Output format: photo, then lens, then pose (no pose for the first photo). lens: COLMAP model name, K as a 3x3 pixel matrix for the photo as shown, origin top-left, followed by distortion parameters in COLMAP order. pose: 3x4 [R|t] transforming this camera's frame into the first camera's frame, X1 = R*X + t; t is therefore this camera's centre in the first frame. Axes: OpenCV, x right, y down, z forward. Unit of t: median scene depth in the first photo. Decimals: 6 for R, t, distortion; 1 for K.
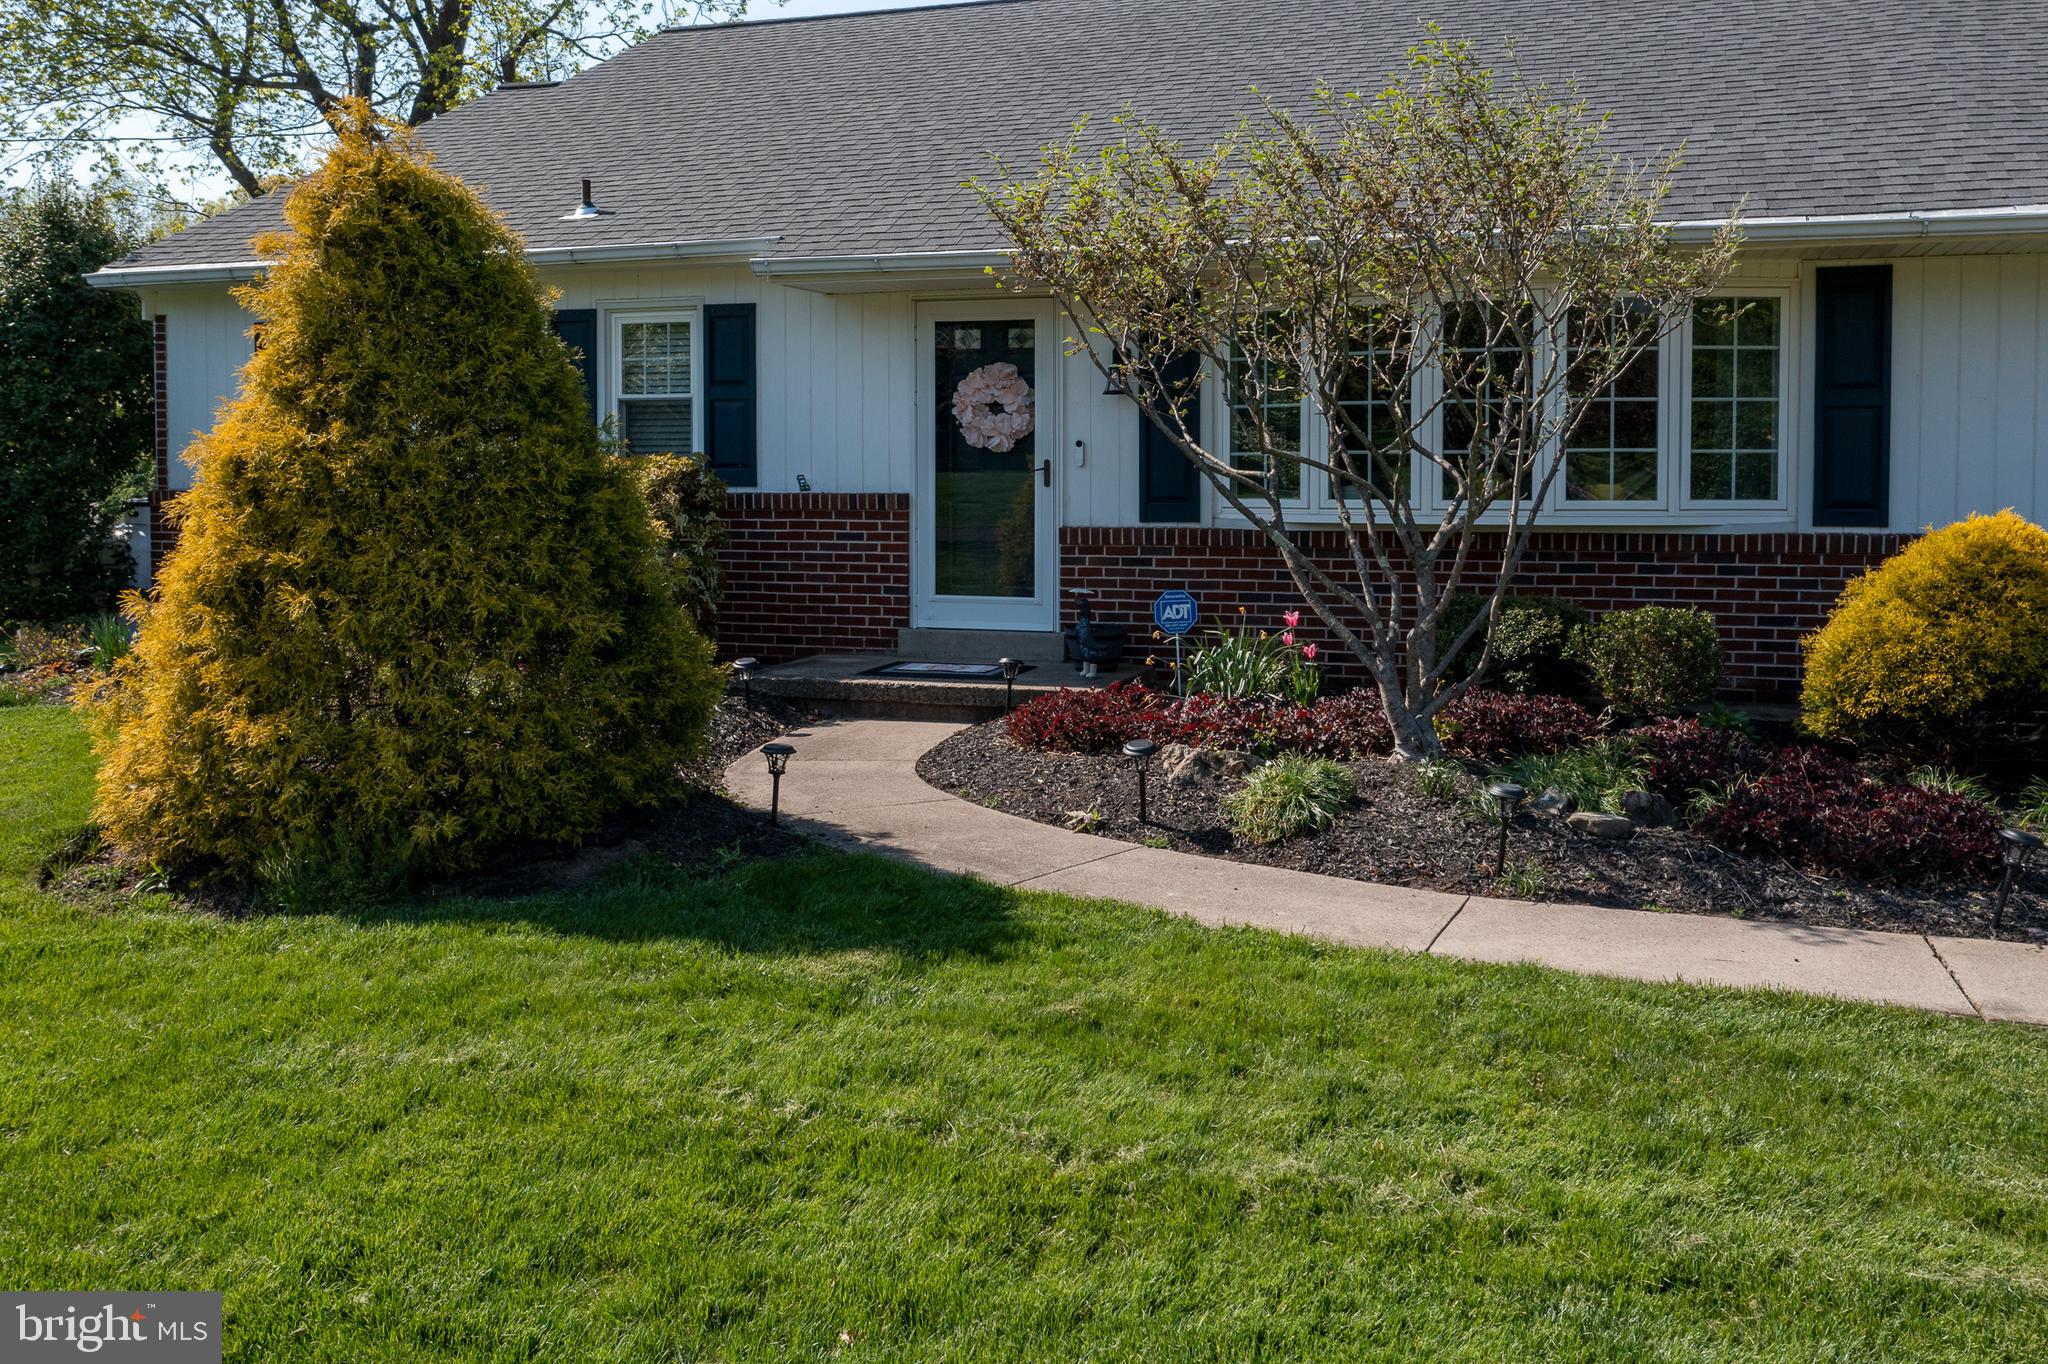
lens RADIAL K [[1659.6, 0, 1129.5], [0, 1659.6, 510.9], [0, 0, 1]] dist [-0.016472, -0.003154]
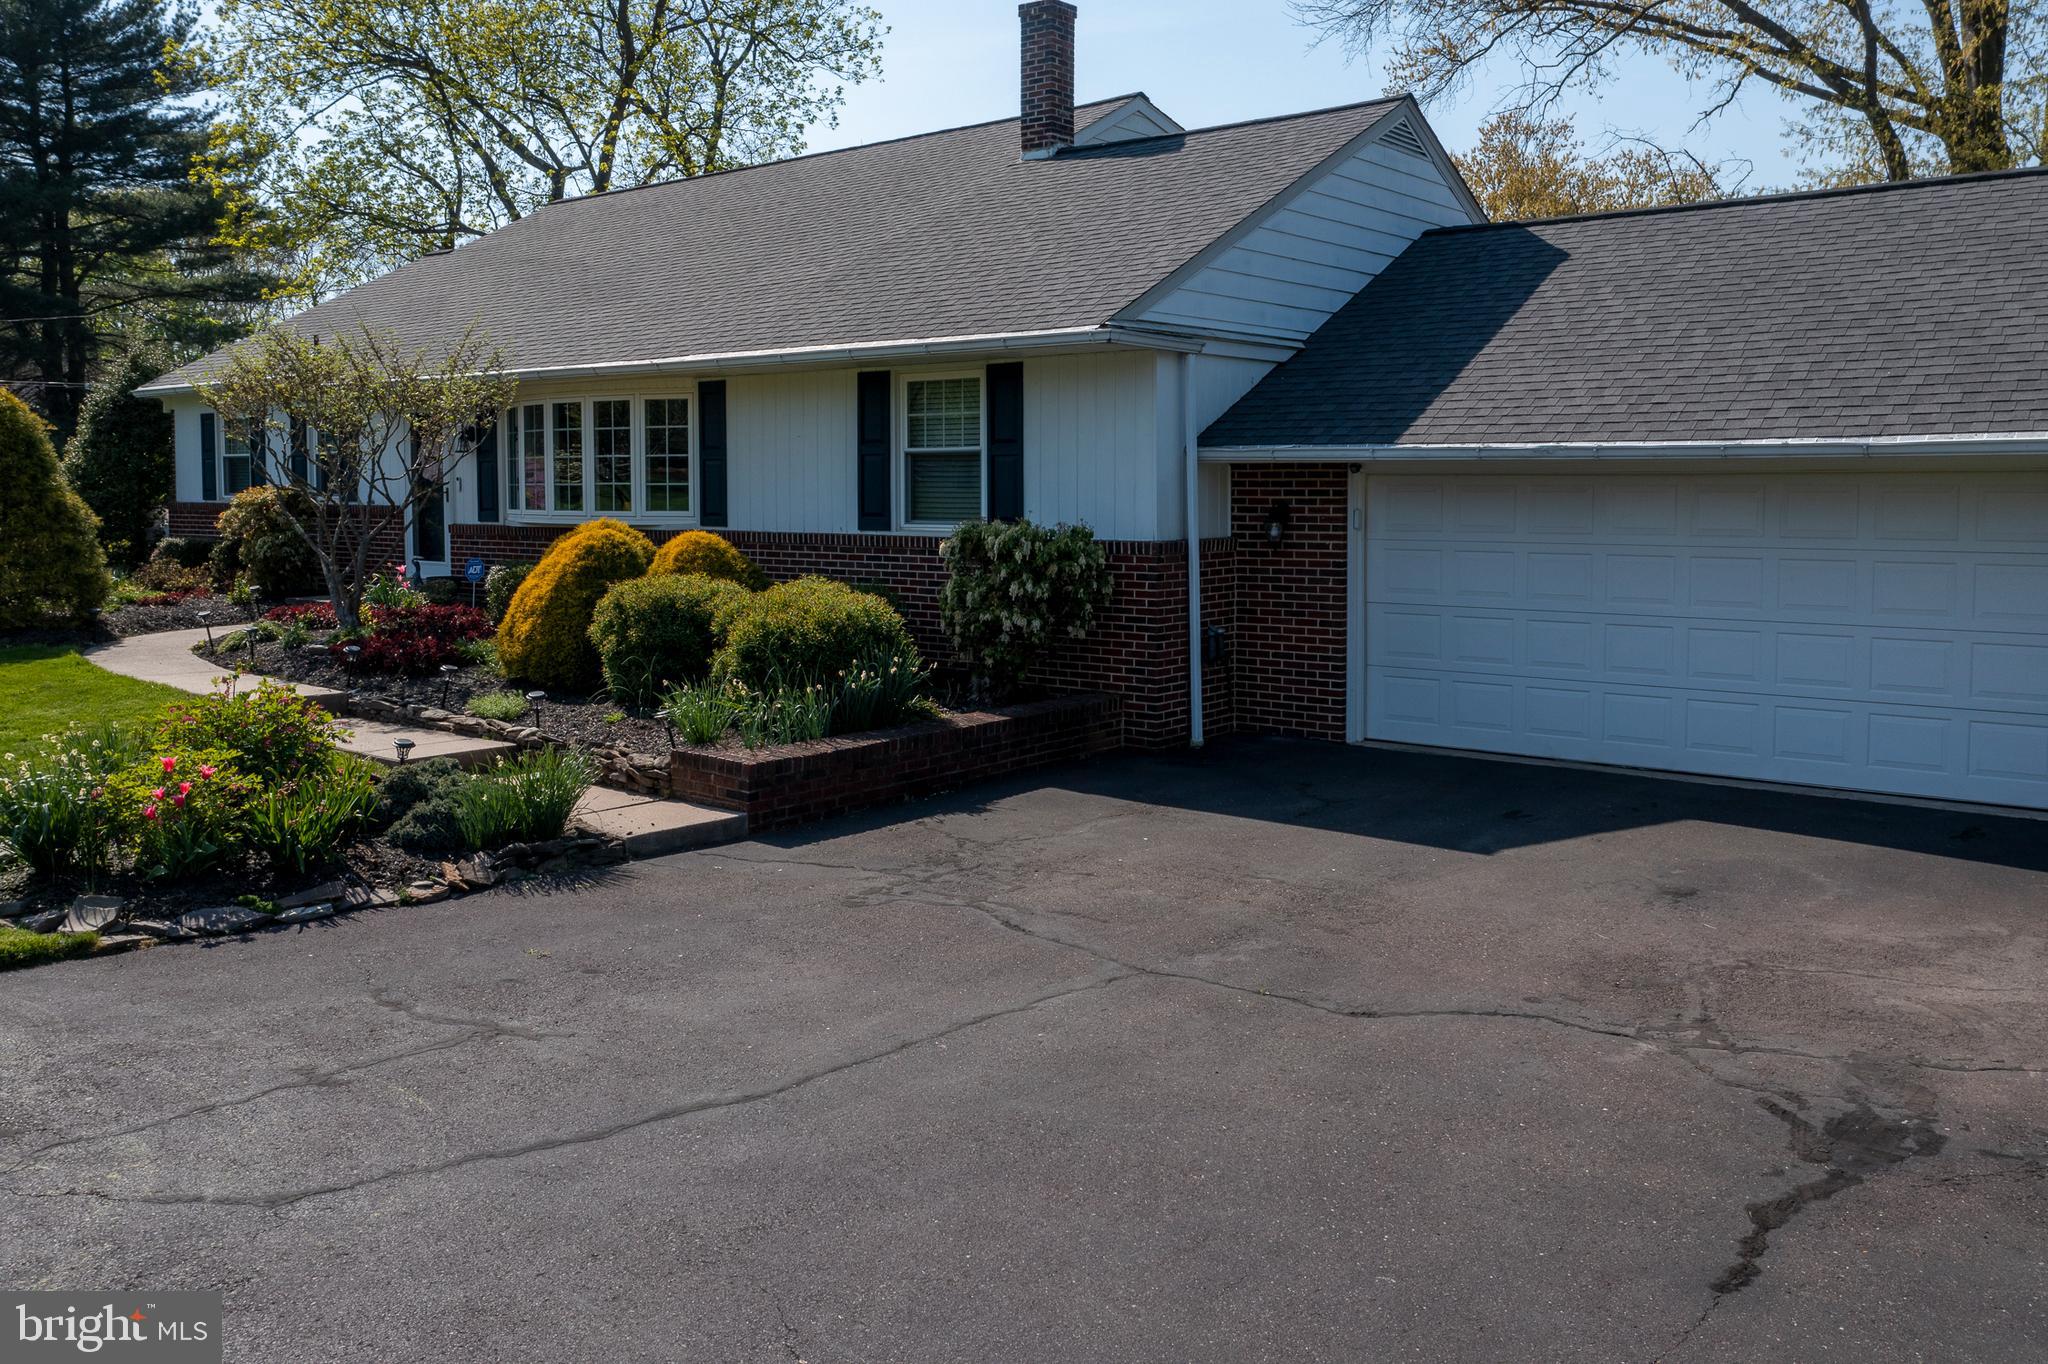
lens RADIAL K [[1659.6, 0, 1018.4], [0, 1659.6, 589.8], [0, 0, 1]] dist [-0.016472, -0.003154]
pose [[0.920146, 0.024964, -0.390780, 1.299923], [-0.008973, 0.999048, 0.042693, -0.001643], [0.391474, -0.035778, 0.919493, -0.464643]]
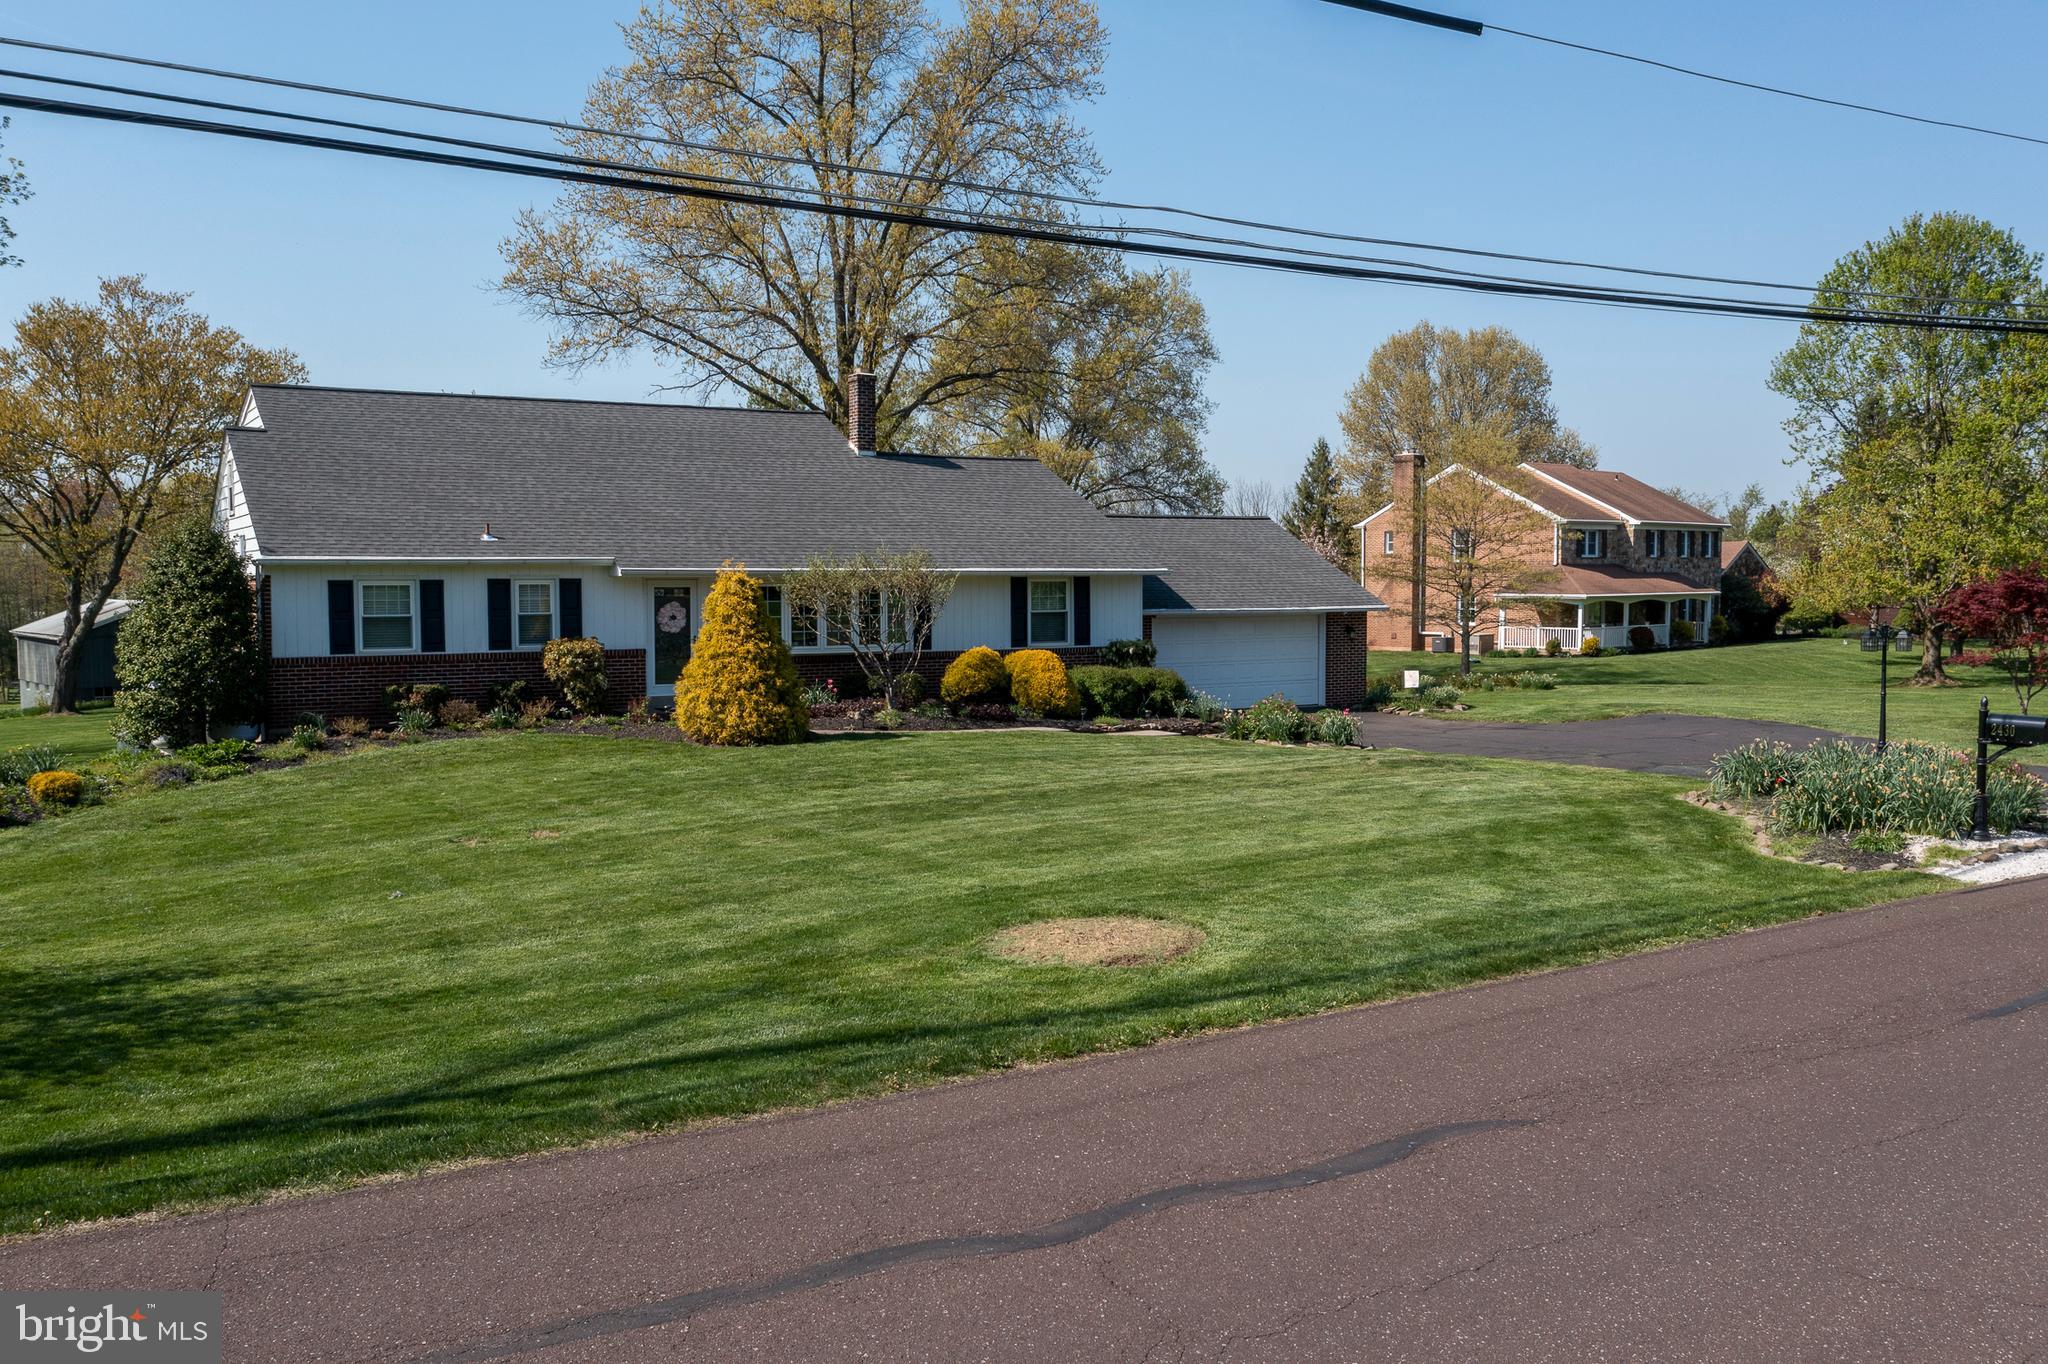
lens RADIAL K [[1659.6, 0, 1039.0], [0, 1659.6, 687.6], [0, 0, 1]] dist [-0.016472, -0.003154]
pose [[0.678248, -0.052458, 0.732959, -1.831973], [0.016794, 0.998295, 0.055908, -0.095339], [-0.734641, -0.025610, 0.677972, -1.459890]]
